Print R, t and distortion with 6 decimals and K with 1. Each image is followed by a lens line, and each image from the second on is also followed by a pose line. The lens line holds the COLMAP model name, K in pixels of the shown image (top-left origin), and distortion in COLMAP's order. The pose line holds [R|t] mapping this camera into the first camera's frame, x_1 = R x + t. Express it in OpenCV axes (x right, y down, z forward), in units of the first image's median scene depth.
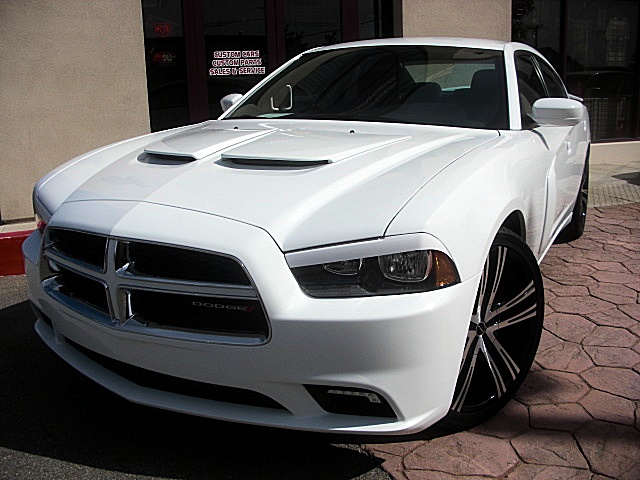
lens RADIAL K [[611.1, 0, 318.0], [0, 611.1, 237.2], [0, 0, 1]] dist [-0.126325, 0.000000]
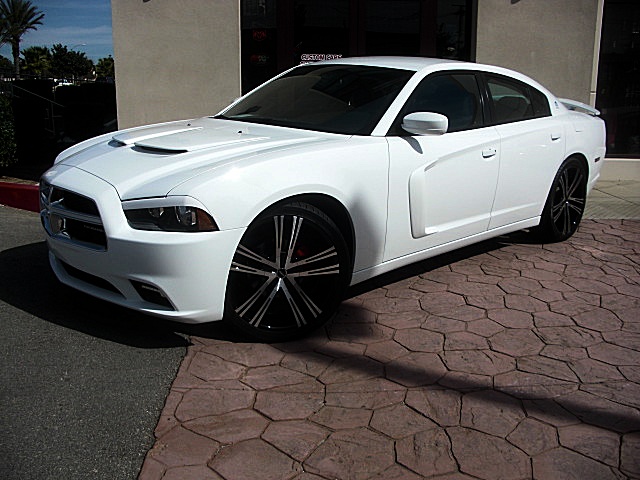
lens RADIAL K [[611.1, 0, 322.8], [0, 611.1, 239.9], [0, 0, 1]] dist [-0.126325, 0.000000]
pose [[0.948219, 0.114195, -0.296378, 0.749993], [-0.107727, 0.993449, 0.038121, 0.006396], [0.298790, -0.004219, 0.954310, -0.342344]]
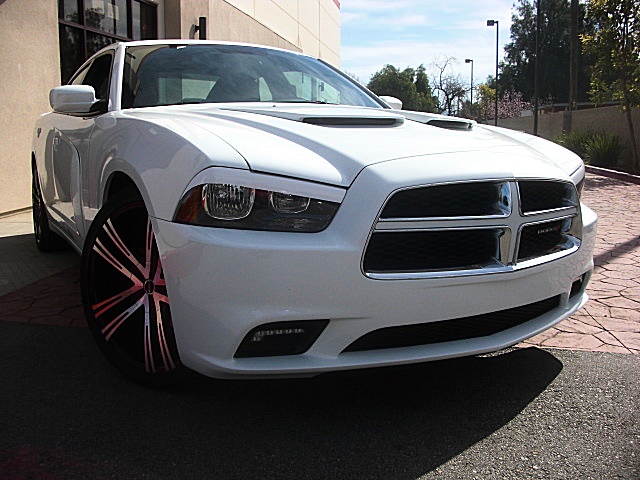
lens RADIAL K [[611.1, 0, 327.1], [0, 611.1, 236.3], [0, 0, 1]] dist [-0.126325, 0.000000]
pose [[0.501287, -0.123986, 0.856352, -1.095660], [0.194142, 0.980565, 0.028324, 0.004119], [-0.843220, 0.152055, 0.515615, 0.579889]]
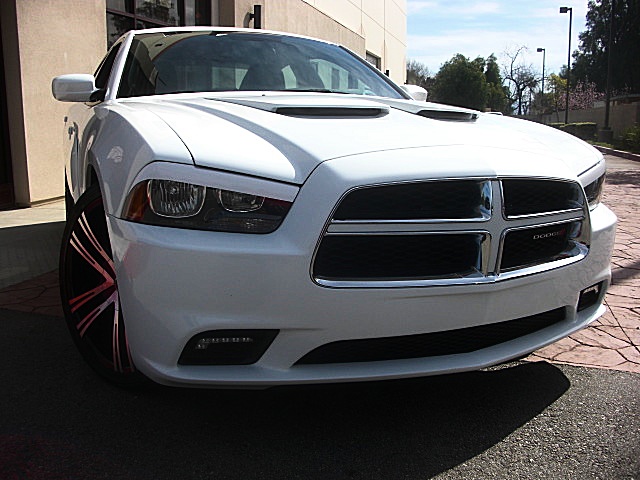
lens RADIAL K [[611.1, 0, 324.4], [0, 611.1, 240.8], [0, 0, 1]] dist [-0.126325, 0.000000]
pose [[0.597751, -0.130531, 0.790984, -0.959980], [0.173452, 0.984343, 0.031361, 0.015999], [-0.782693, 0.118452, 0.611032, 0.507304]]
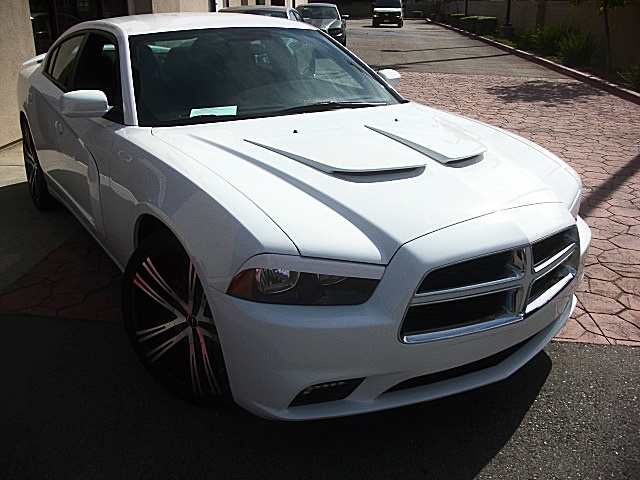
lens RADIAL K [[611.1, 0, 324.9], [0, 611.1, 240.5], [0, 0, 1]] dist [-0.126325, 0.000000]
pose [[0.453066, -0.303184, 0.838338, -1.163744], [0.197926, 0.951132, 0.237010, -0.280766], [-0.869228, 0.058548, 0.490933, 0.596859]]
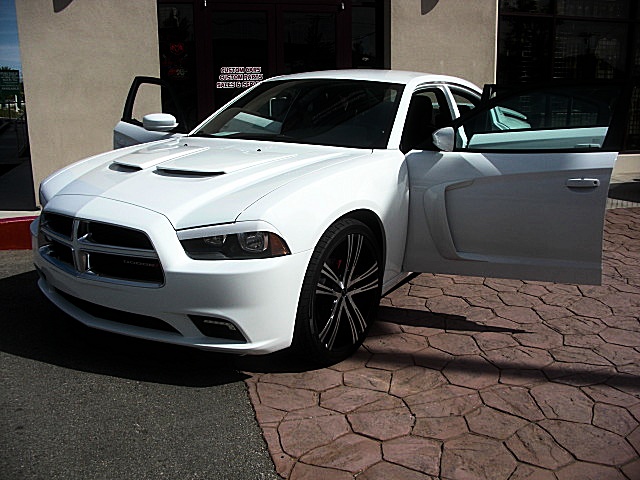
lens RADIAL K [[611.1, 0, 320.4], [0, 611.1, 242.9], [0, 0, 1]] dist [-0.126325, 0.000000]
pose [[0.996838, 0.039635, -0.068869, 0.320764], [-0.038911, 0.999173, 0.011818, 0.018070], [0.069281, -0.009101, 0.997556, -0.413339]]
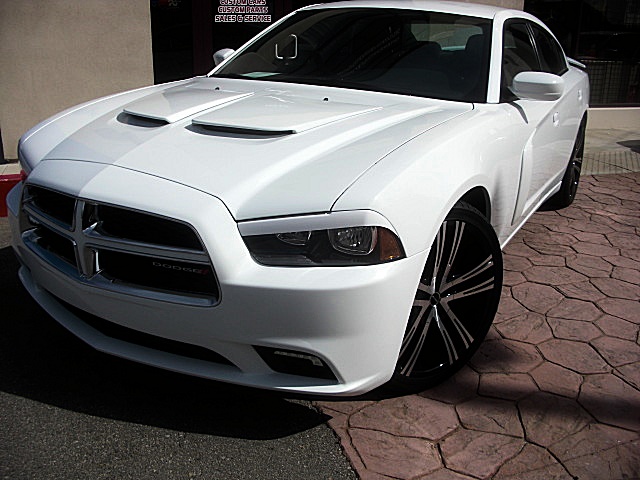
lens RADIAL K [[611.1, 0, 318.5], [0, 611.1, 234.5], [0, 0, 1]] dist [-0.126325, 0.000000]
pose [[0.998523, 0.051451, -0.017429, 0.078134], [-0.049745, 0.994947, 0.087213, -0.038532], [0.021828, -0.086218, 0.996037, -0.038017]]
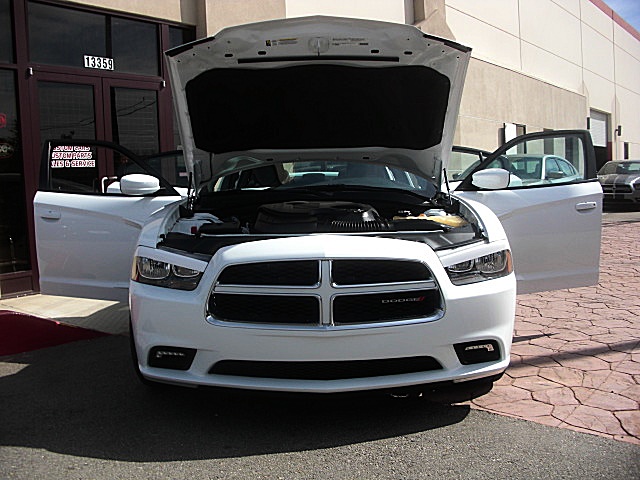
lens RADIAL K [[611.1, 0, 318.8], [0, 611.1, 246.2], [0, 0, 1]] dist [-0.126325, 0.000000]
pose [[0.870697, -0.055949, 0.488627, -0.794198], [0.129008, 0.984701, -0.117134, 0.101586], [-0.474598, 0.165025, 0.864595, -0.138838]]
